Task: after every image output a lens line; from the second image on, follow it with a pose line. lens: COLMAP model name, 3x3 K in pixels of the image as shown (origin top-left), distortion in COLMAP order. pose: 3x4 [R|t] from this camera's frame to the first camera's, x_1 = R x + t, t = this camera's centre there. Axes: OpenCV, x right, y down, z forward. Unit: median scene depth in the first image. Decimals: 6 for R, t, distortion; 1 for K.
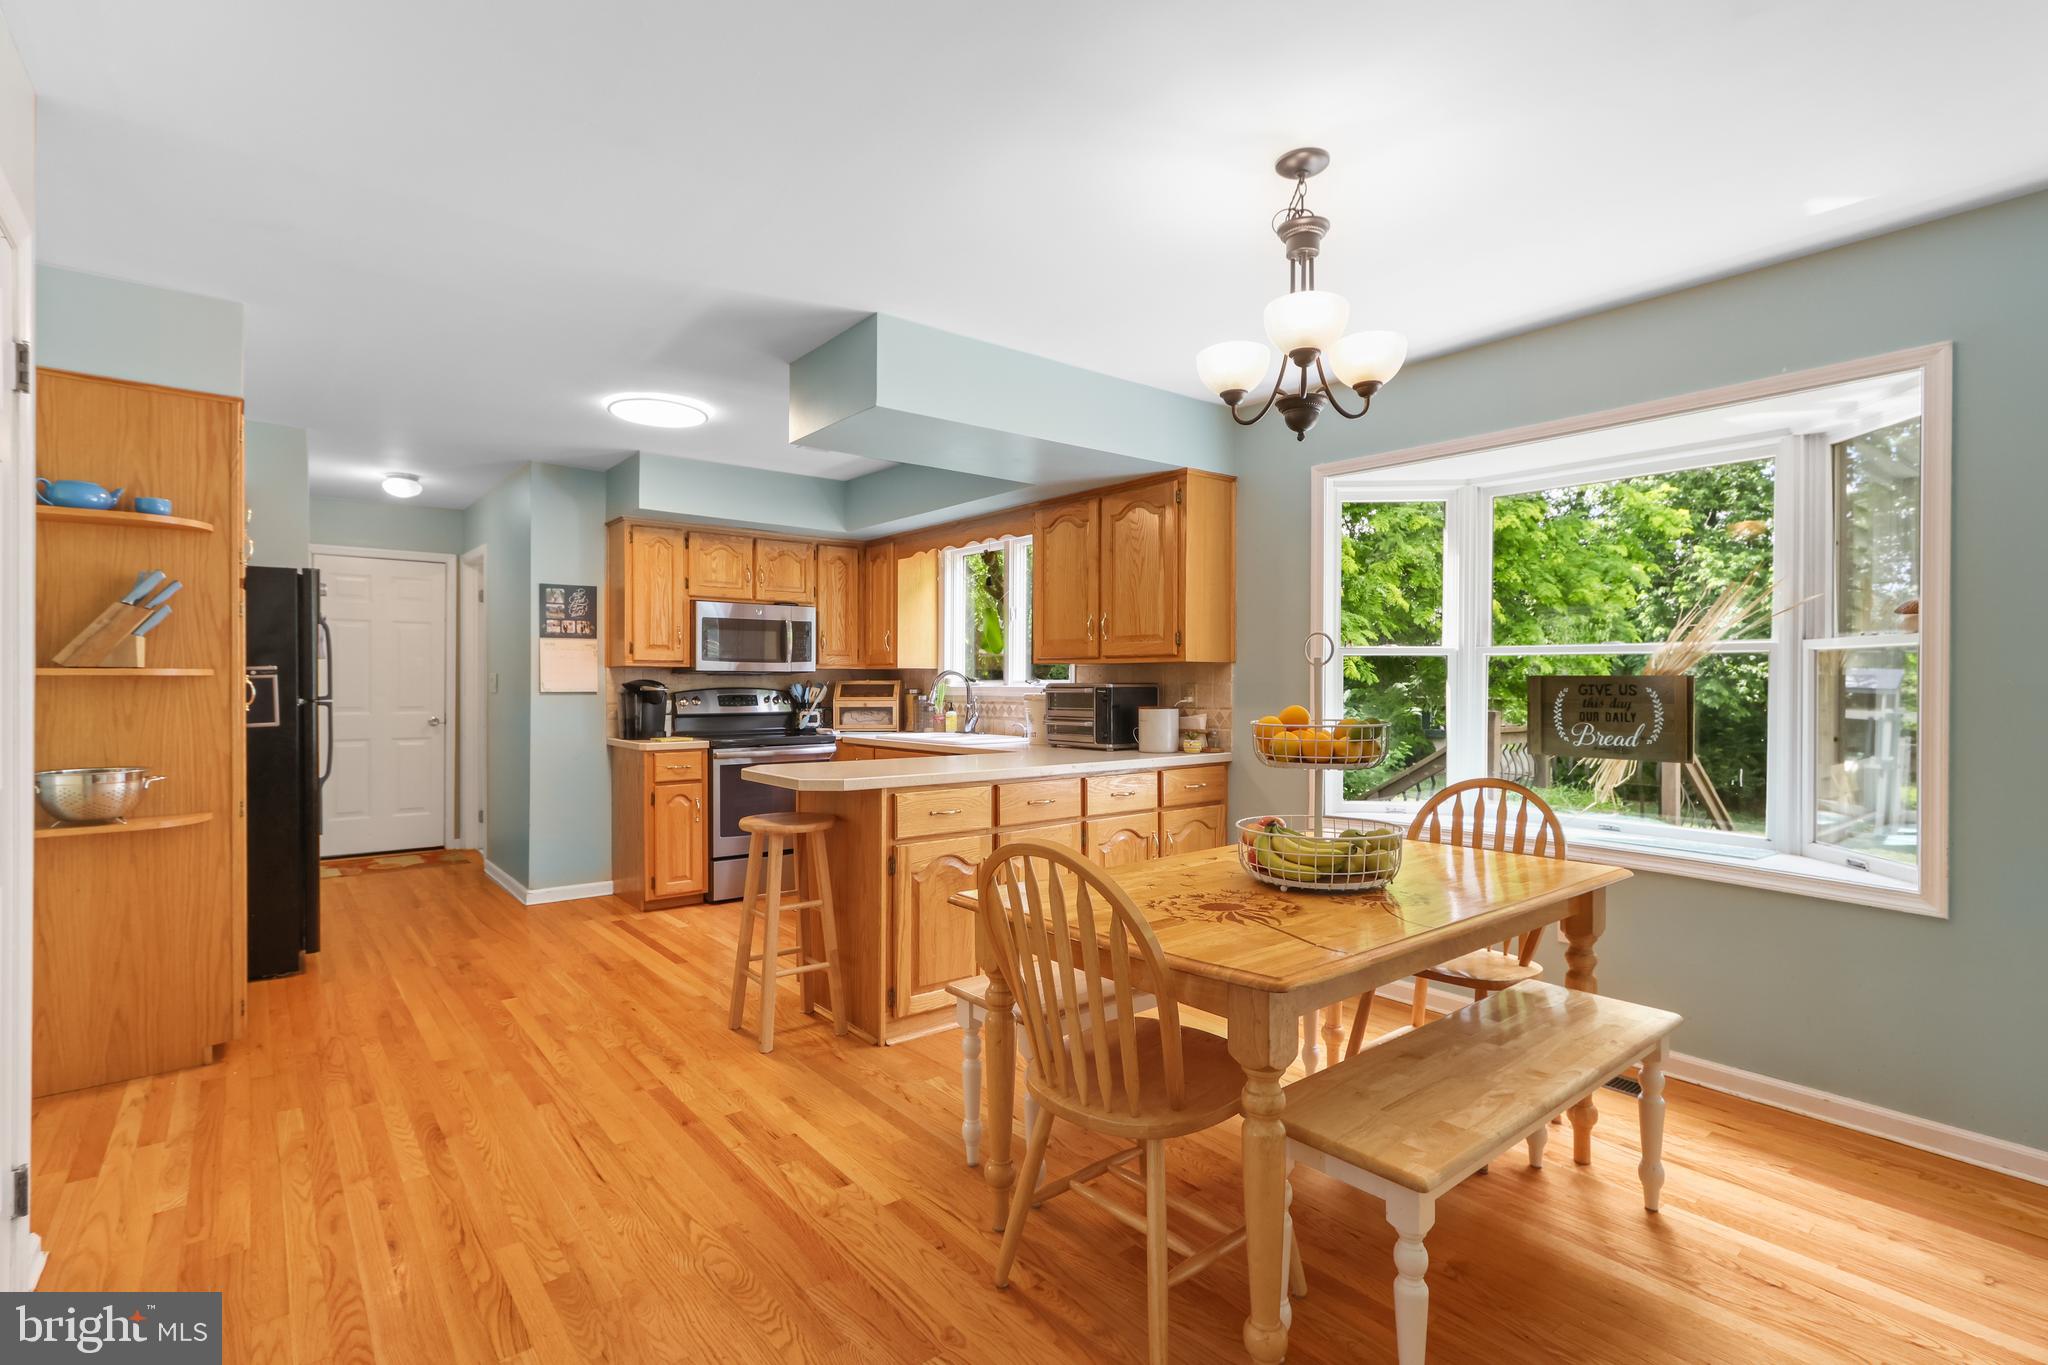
lens RADIAL K [[952.9, 0, 1012.2], [0, 952.9, 687.2], [0, 0, 1]] dist [0.002070, -0.000896]
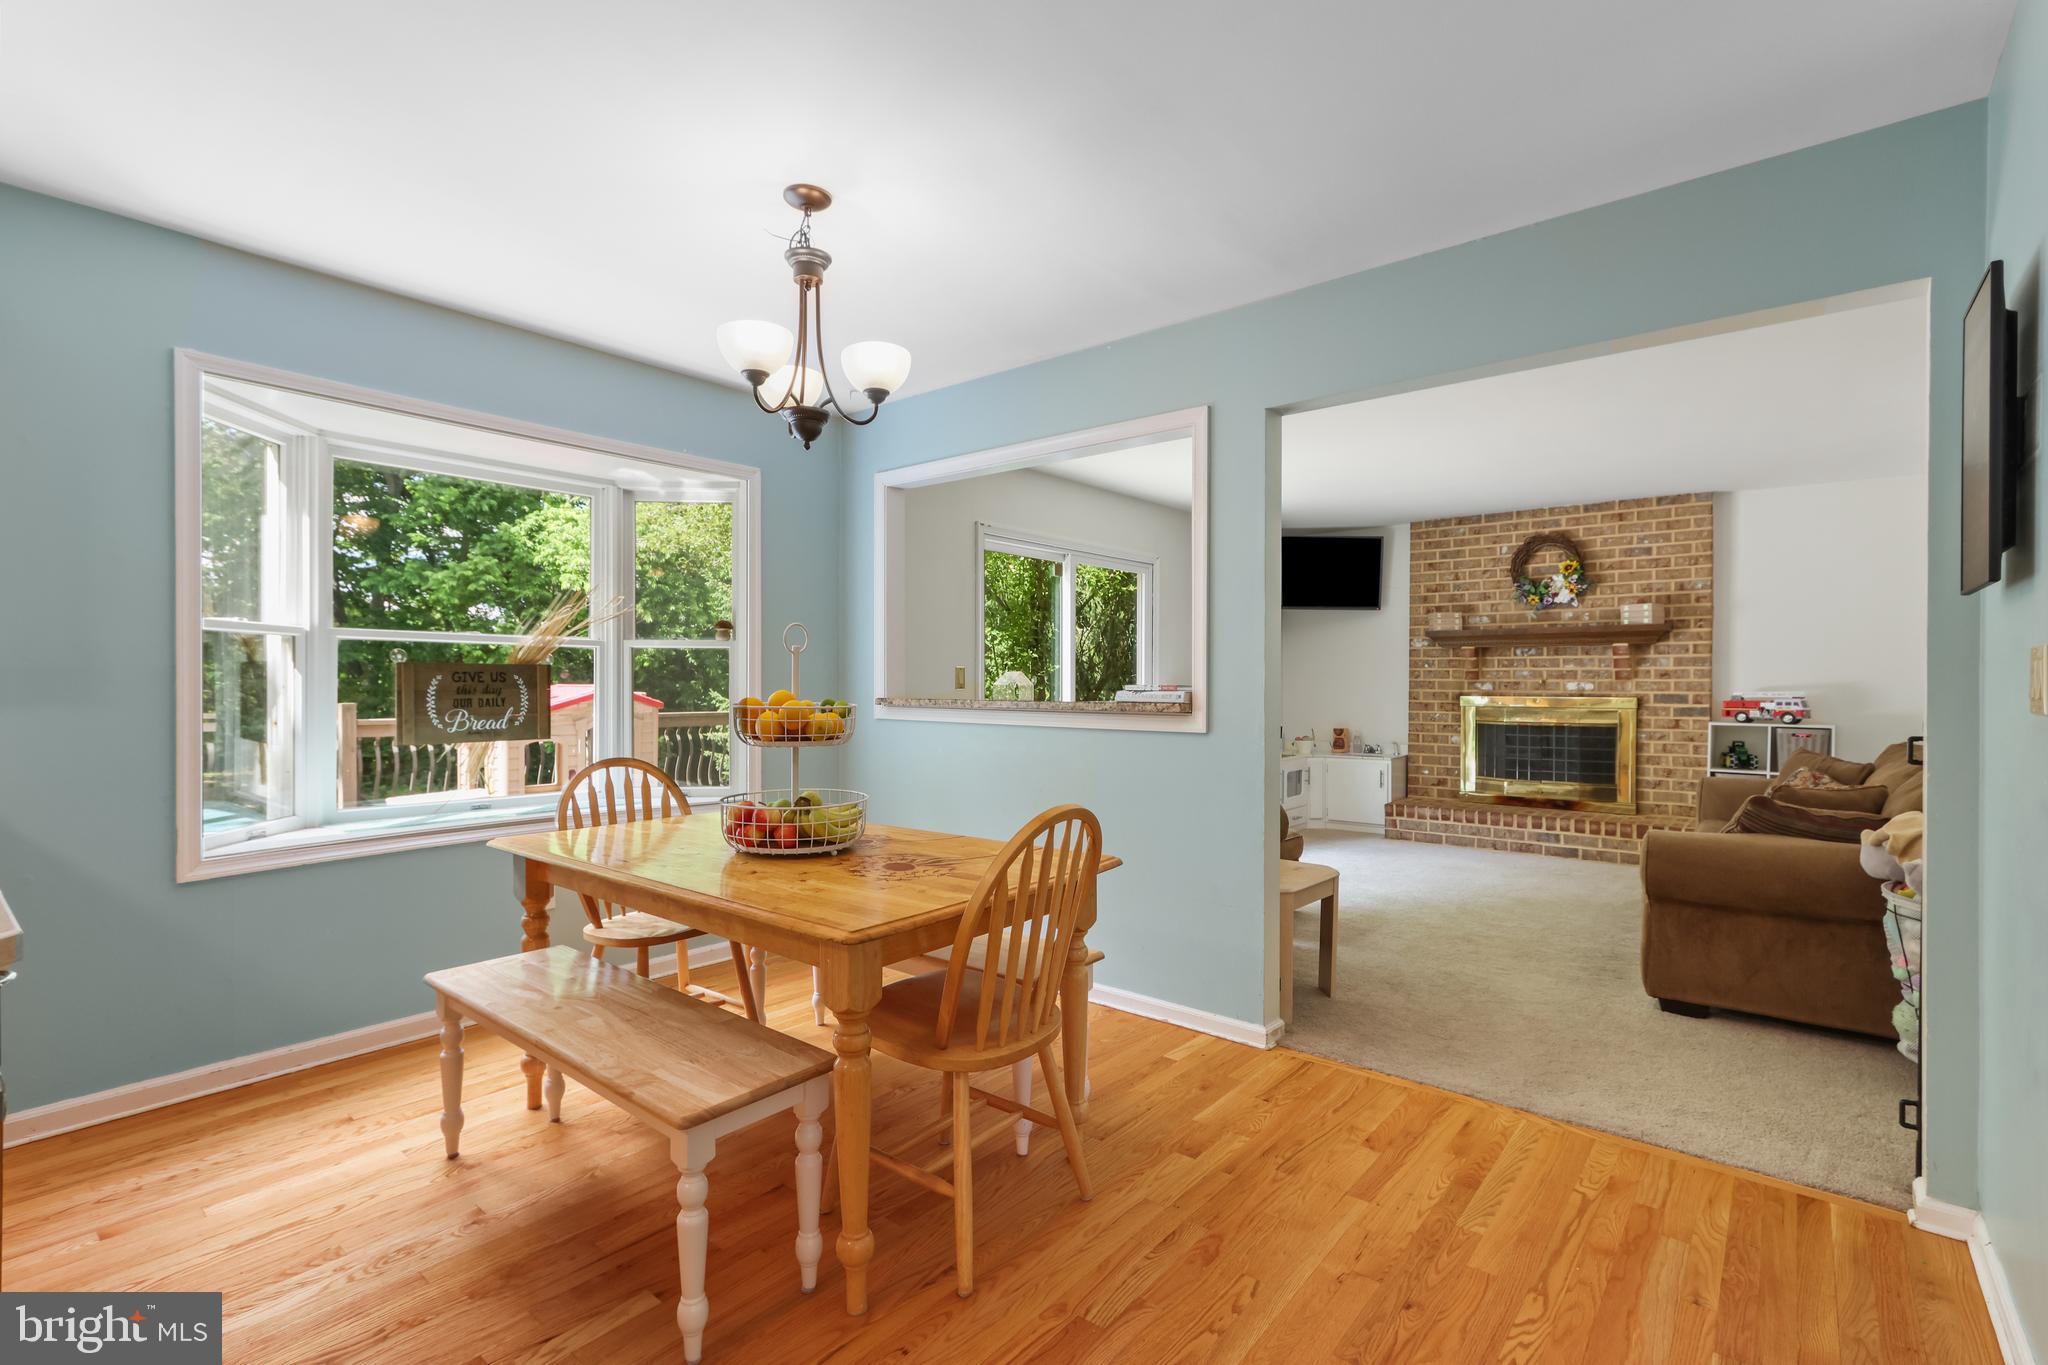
lens RADIAL K [[952.9, 0, 1012.0], [0, 952.9, 676.0], [0, 0, 1]] dist [0.002070, -0.000896]
pose [[-0.200066, 0.002144, 0.979780, -0.450062], [0.001871, 0.999997, -0.001806, 0.003885], [-0.979781, 0.001472, -0.200070, 0.536674]]
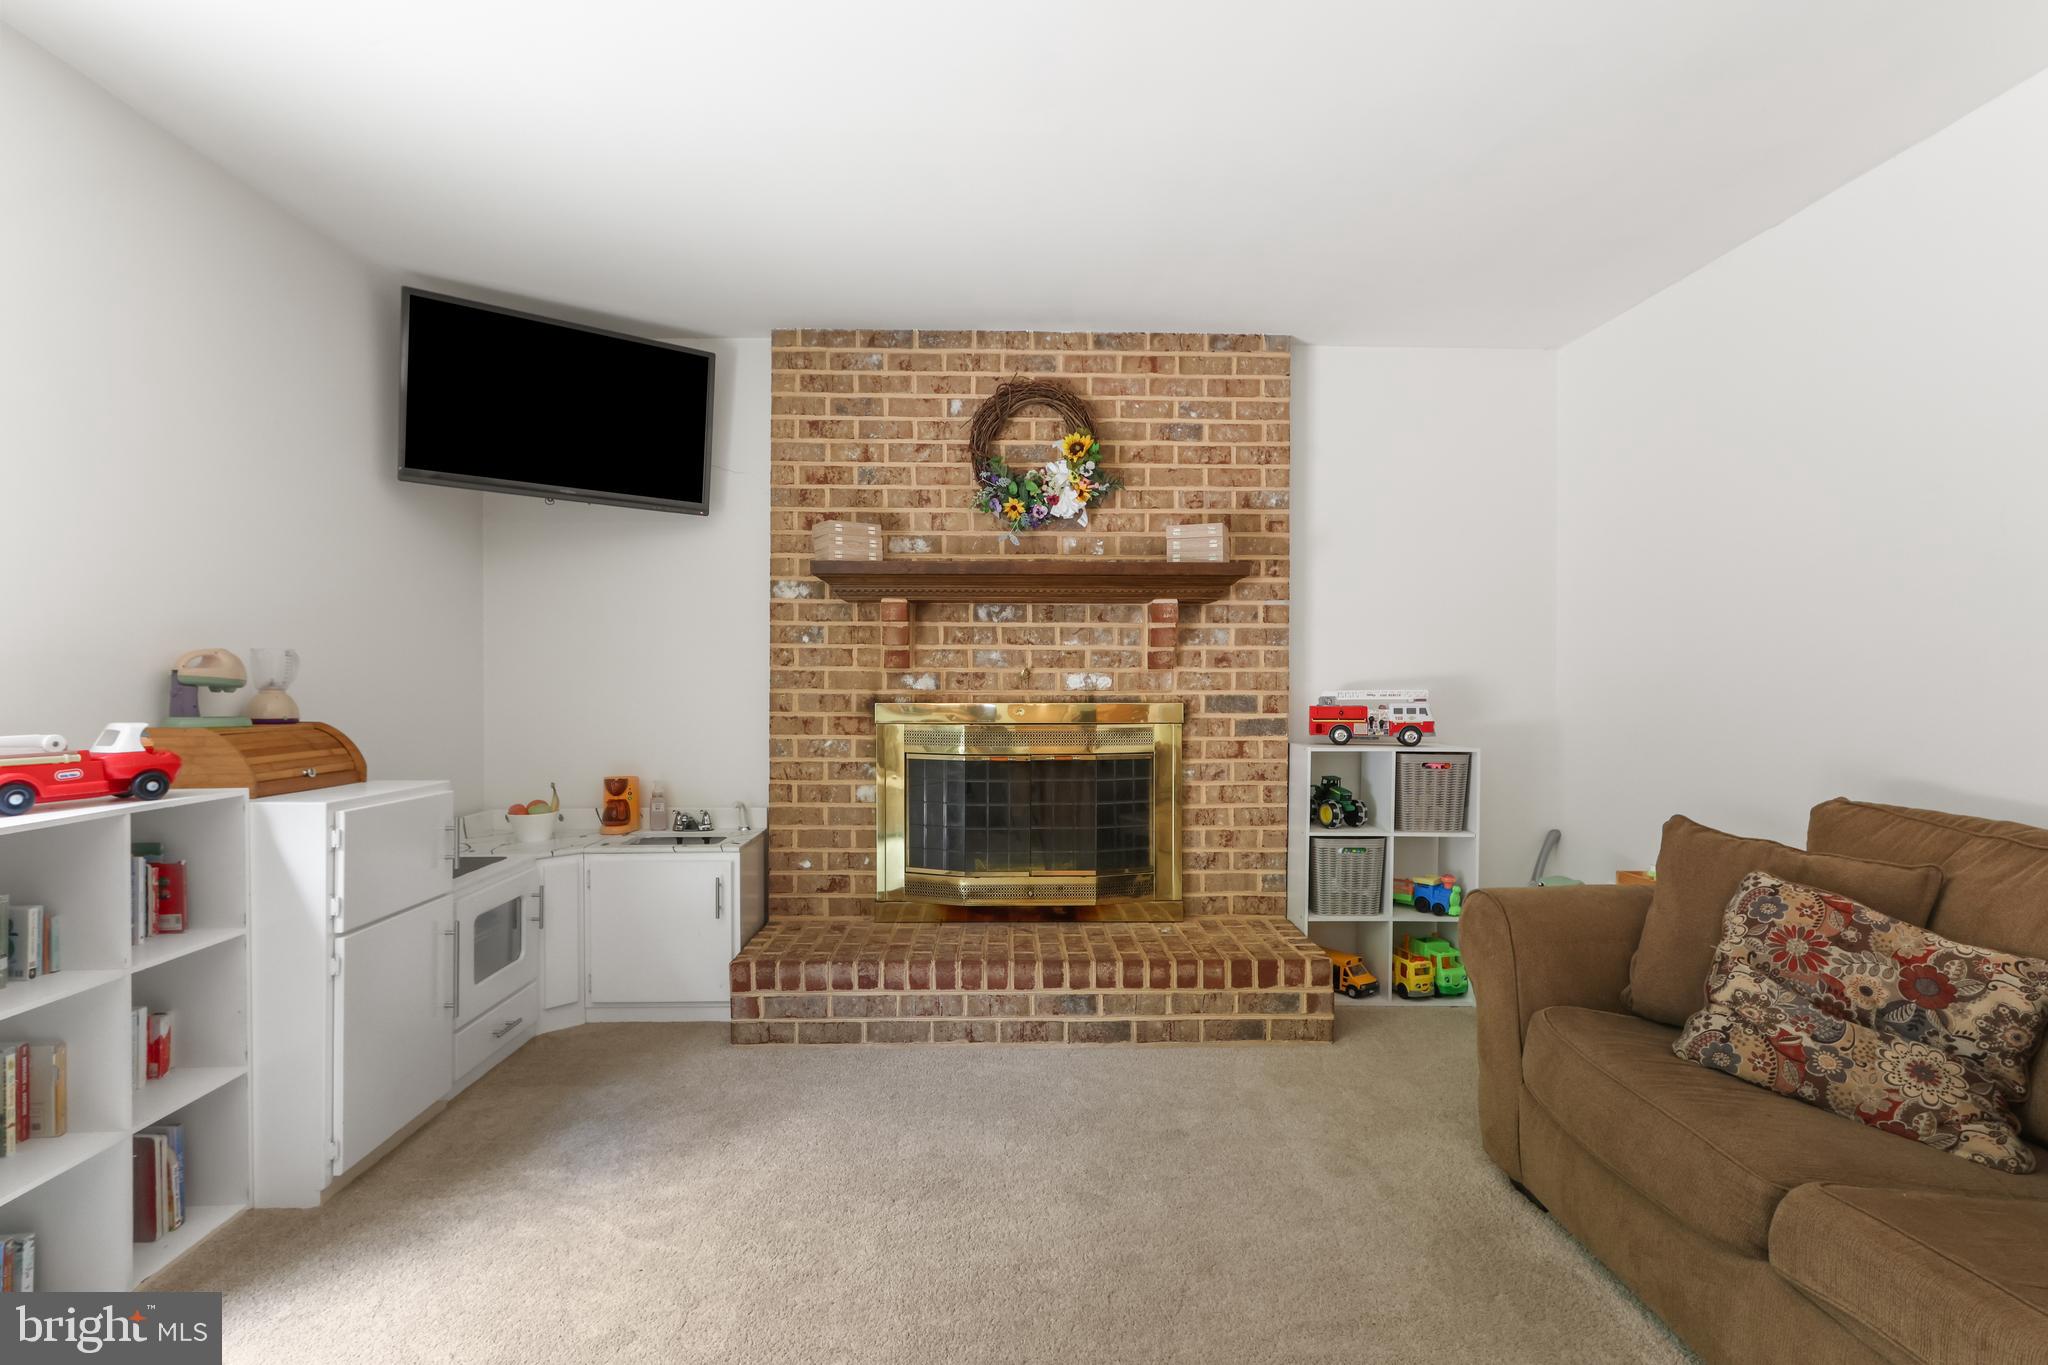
lens RADIAL K [[952.9, 0, 986.4], [0, 952.9, 688.3], [0, 0, 1]] dist [0.002070, -0.000896]
pose [[-0.795762, -0.008564, 0.605549, 0.511384], [-0.000341, 0.999906, 0.013694, 0.014666], [-0.605609, 0.010691, -0.795691, -0.010675]]
